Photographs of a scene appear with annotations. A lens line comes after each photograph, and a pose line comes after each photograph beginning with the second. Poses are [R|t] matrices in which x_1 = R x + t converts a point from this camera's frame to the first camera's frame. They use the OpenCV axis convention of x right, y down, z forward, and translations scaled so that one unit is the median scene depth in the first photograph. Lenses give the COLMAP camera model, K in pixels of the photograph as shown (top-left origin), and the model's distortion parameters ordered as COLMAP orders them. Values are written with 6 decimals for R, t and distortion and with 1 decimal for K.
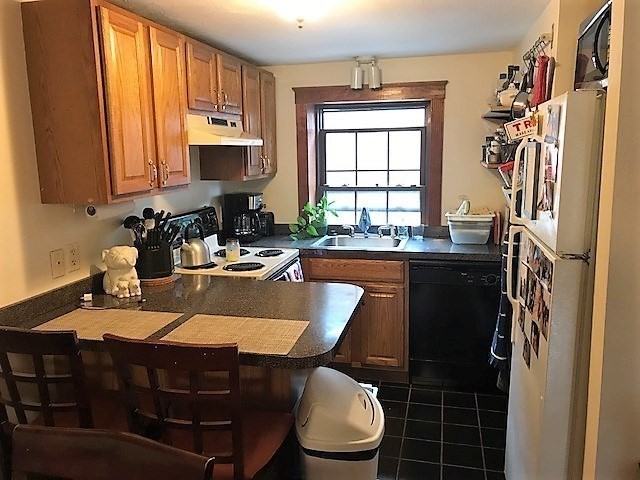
lens RADIAL K [[526.8, 0, 316.0], [0, 526.8, 234.8], [0, 0, 1]] dist [0.030916, -0.042732]
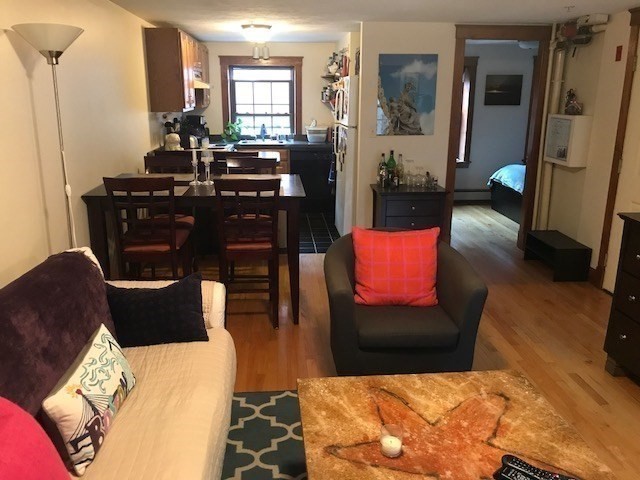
lens RADIAL K [[526.8, 0, 318.2], [0, 526.8, 242.9], [0, 0, 1]] dist [0.030916, -0.042732]
pose [[0.951113, -0.062394, 0.302475, -0.311390], [0.027440, 0.992579, 0.118464, 0.149070], [-0.307622, -0.104373, 0.945767, -0.871534]]
